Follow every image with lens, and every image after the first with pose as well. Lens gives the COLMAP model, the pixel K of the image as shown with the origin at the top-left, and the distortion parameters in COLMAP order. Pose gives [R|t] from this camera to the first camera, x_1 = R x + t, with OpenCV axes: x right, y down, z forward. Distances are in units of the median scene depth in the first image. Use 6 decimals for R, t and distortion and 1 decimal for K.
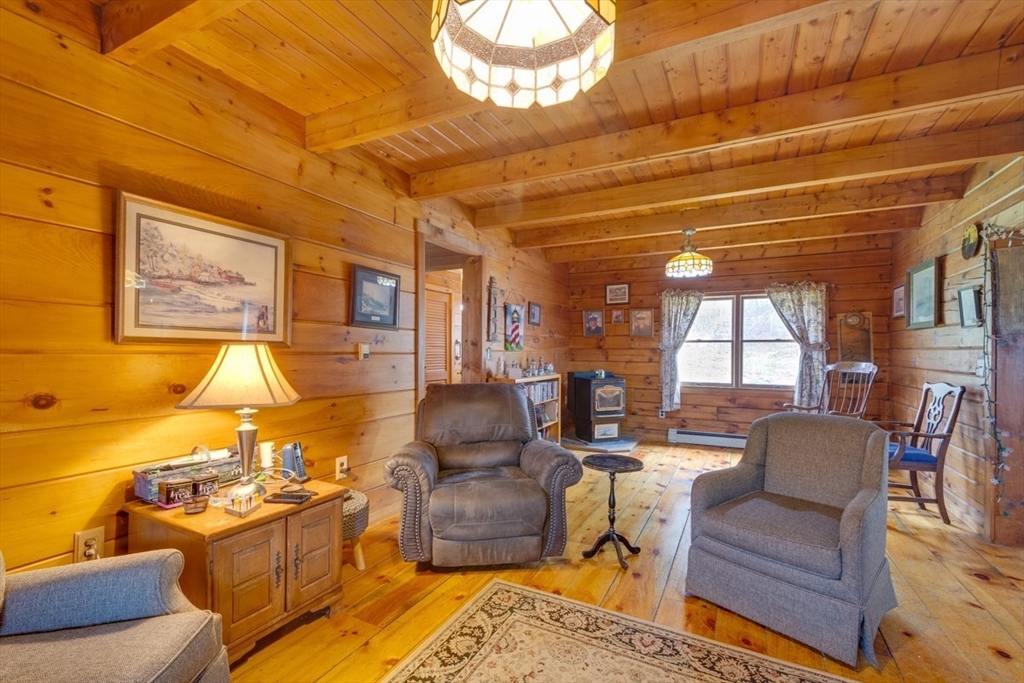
lens RADIAL K [[450.0, 0, 500.9], [0, 450.0, 358.2], [0, 0, 1]] dist [0.004012, -0.001115]
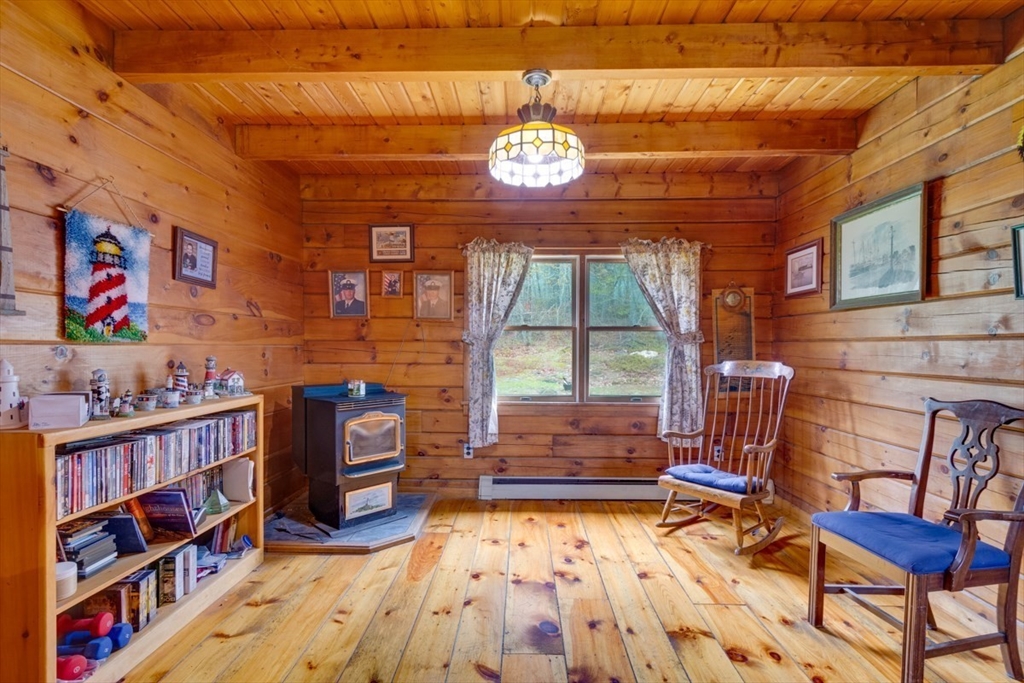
lens RADIAL K [[450.0, 0, 508.2], [0, 450.0, 351.4], [0, 0, 1]] dist [0.004012, -0.001115]
pose [[0.888578, -0.005654, 0.458691, 0.150123], [0.008546, 0.999955, -0.004228, -0.004783], [-0.458647, 0.007677, 0.888586, 0.503167]]
